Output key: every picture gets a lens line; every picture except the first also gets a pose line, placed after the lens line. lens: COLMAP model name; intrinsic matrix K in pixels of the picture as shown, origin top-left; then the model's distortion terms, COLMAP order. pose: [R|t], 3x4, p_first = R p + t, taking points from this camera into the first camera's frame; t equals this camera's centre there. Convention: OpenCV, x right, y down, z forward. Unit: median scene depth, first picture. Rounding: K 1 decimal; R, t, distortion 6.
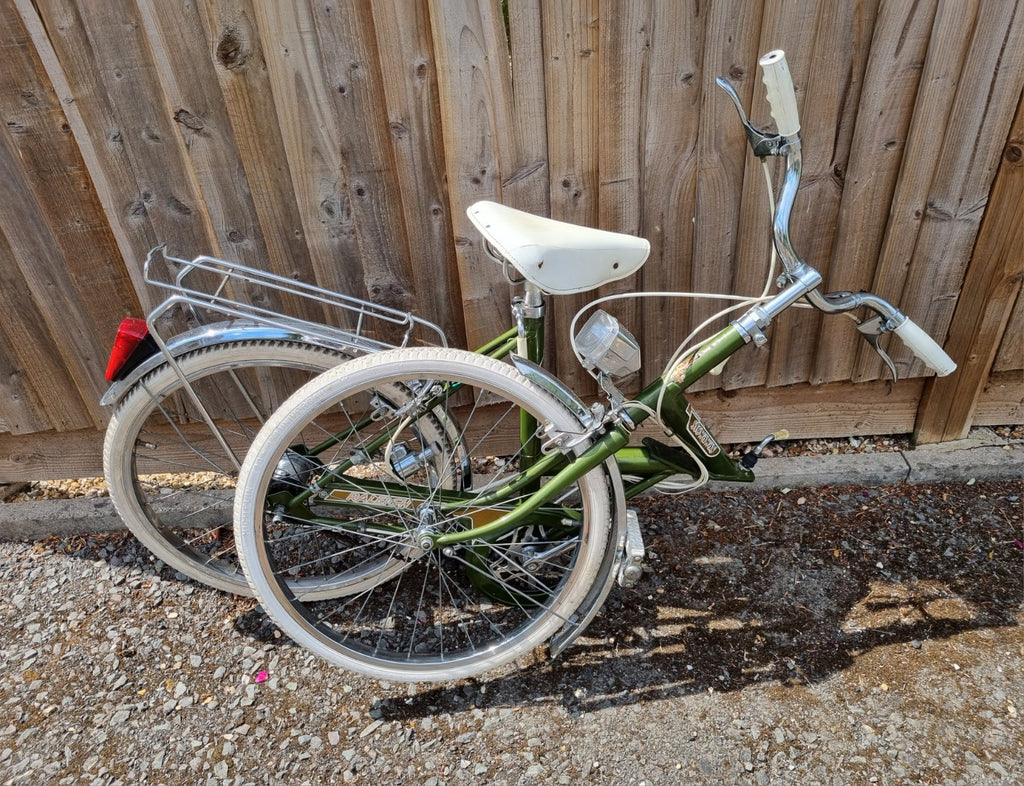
lens RADIAL K [[799.0, 0, 529.0], [0, 799.0, 392.3], [0, 0, 1]] dist [0.060083, -0.049423]
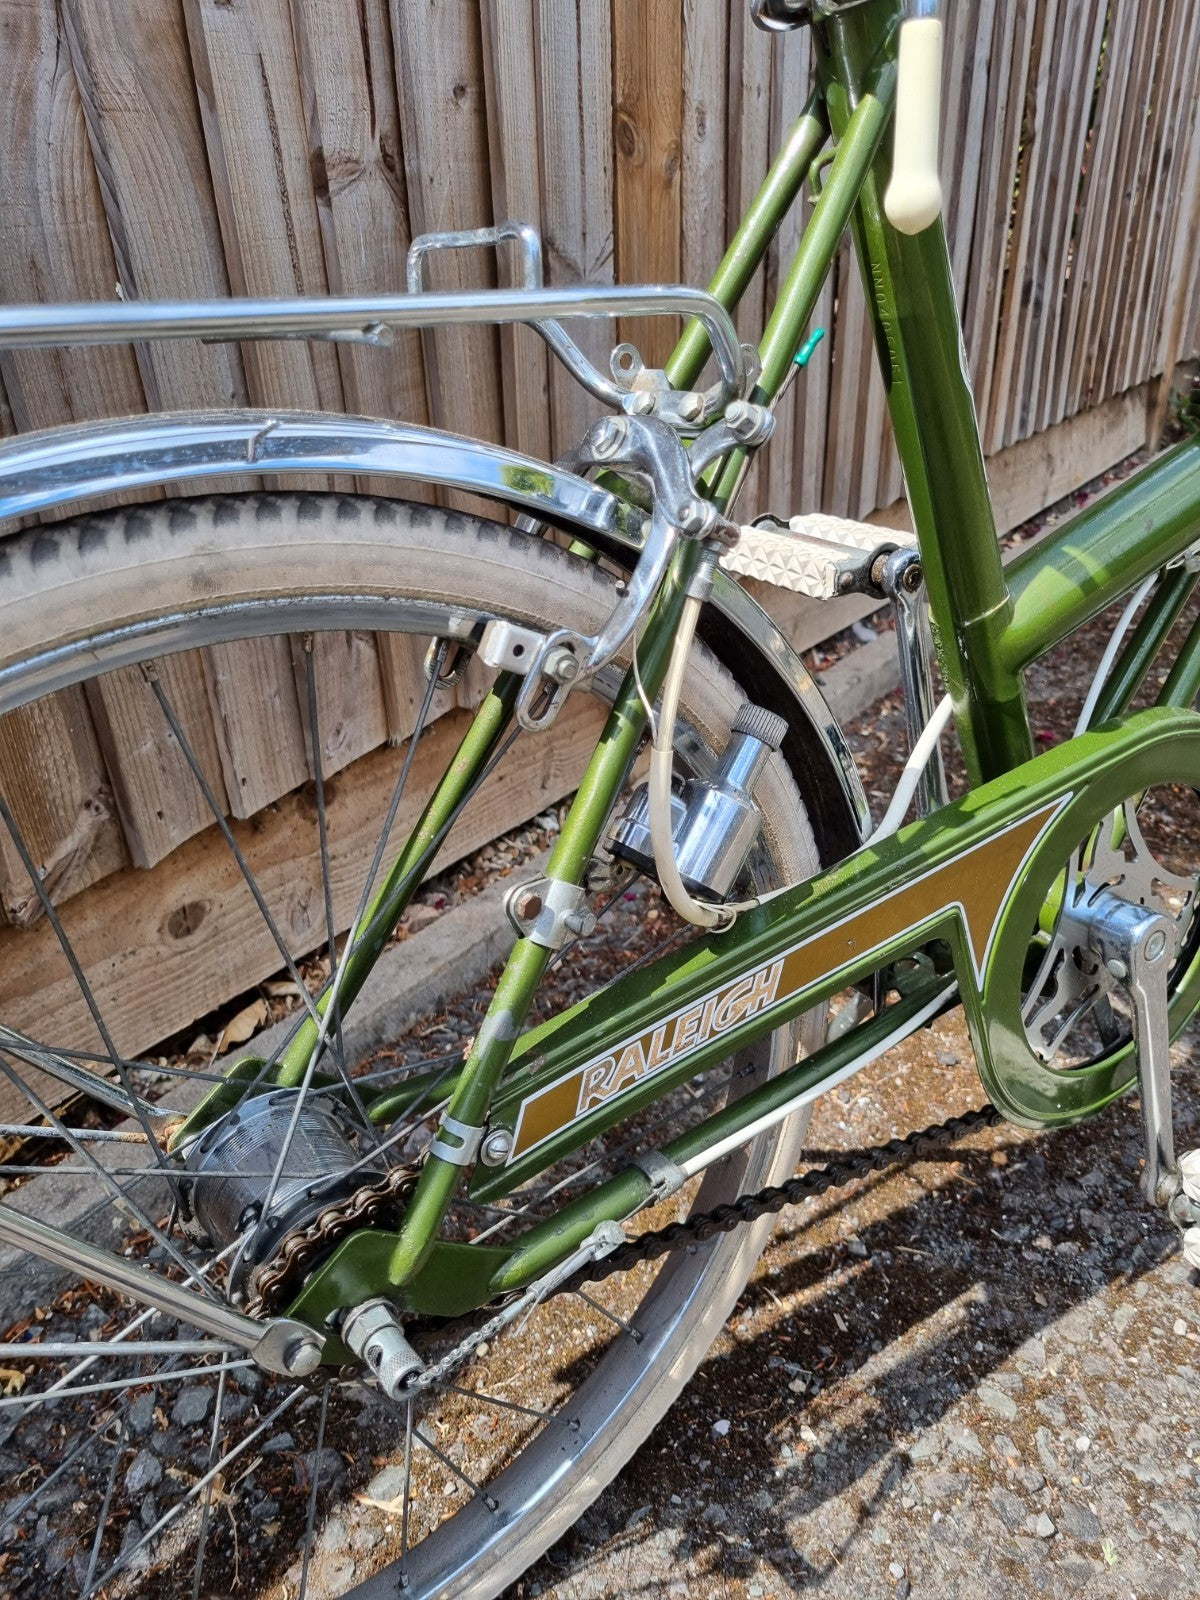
lens RADIAL K [[1225.8, 0, 614.1], [0, 1225.8, 790.2], [0, 0, 1]] dist [0.044384, -0.034056]
pose [[0.614568, -0.318064, 0.721901, -0.129188], [0.458590, 0.888647, 0.001126, 0.081790], [-0.641874, 0.330364, 0.691995, 0.598707]]
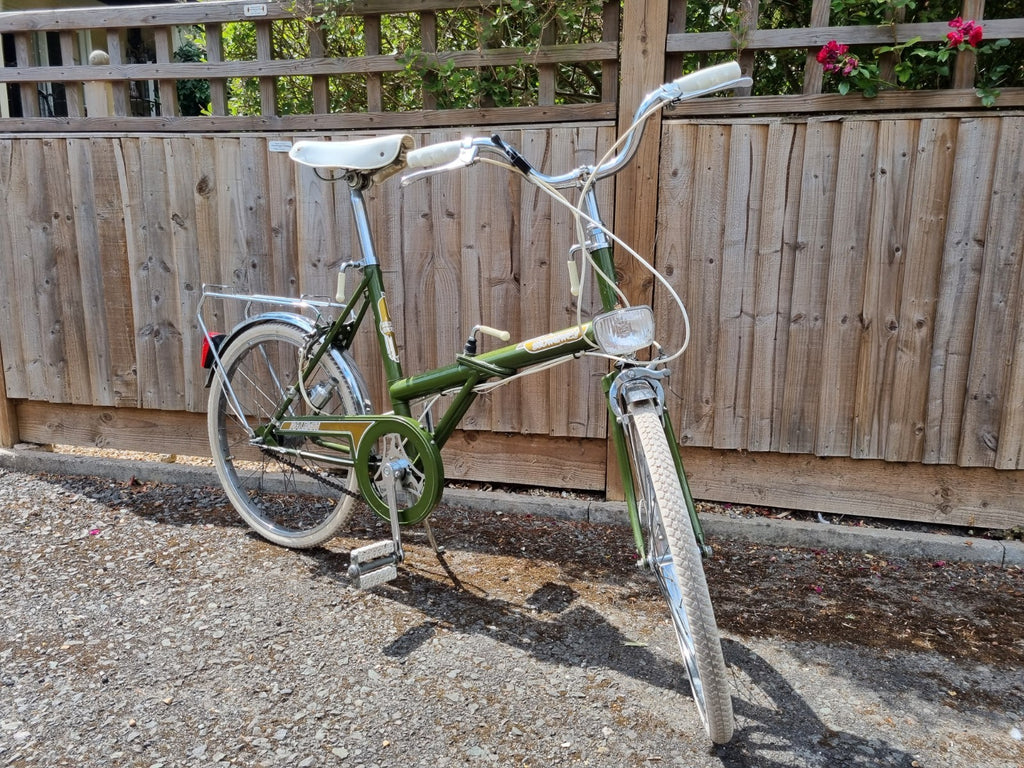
lens RADIAL K [[775.6, 0, 526.3], [0, 775.6, 395.1], [0, 0, 1]] dist [0.056786, -0.036477]
pose [[0.960640, 0.111806, -0.254302, 0.855618], [-0.207825, 0.896694, -0.390830, 0.567403], [0.184334, 0.428298, 0.884637, -0.297301]]
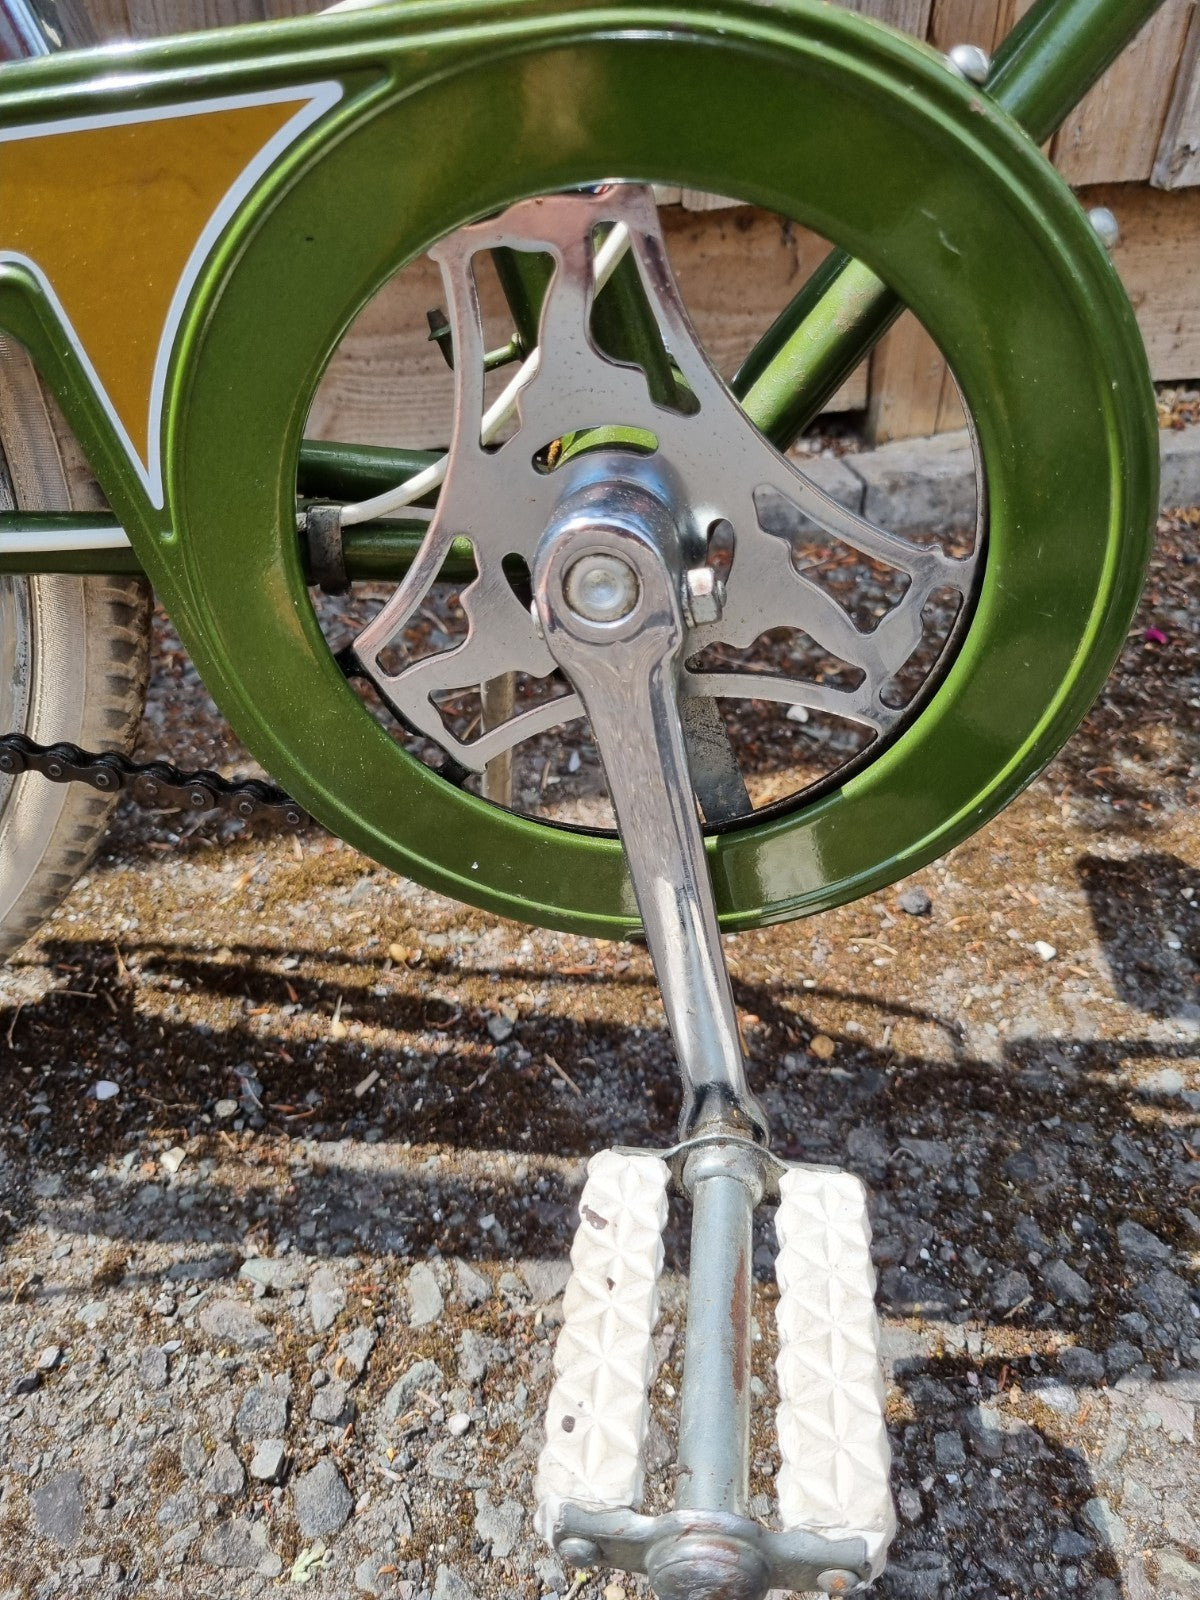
lens RADIAL K [[1235.6, 0, 611.3], [0, 1235.6, 794.6], [0, 0, 1]] dist [0.038737, -0.035472]
pose [[0.972012, -0.089185, 0.217345, 0.288091], [0.087801, 0.996009, 0.016035, 0.268046], [-0.217908, 0.003497, 0.975963, 0.609969]]
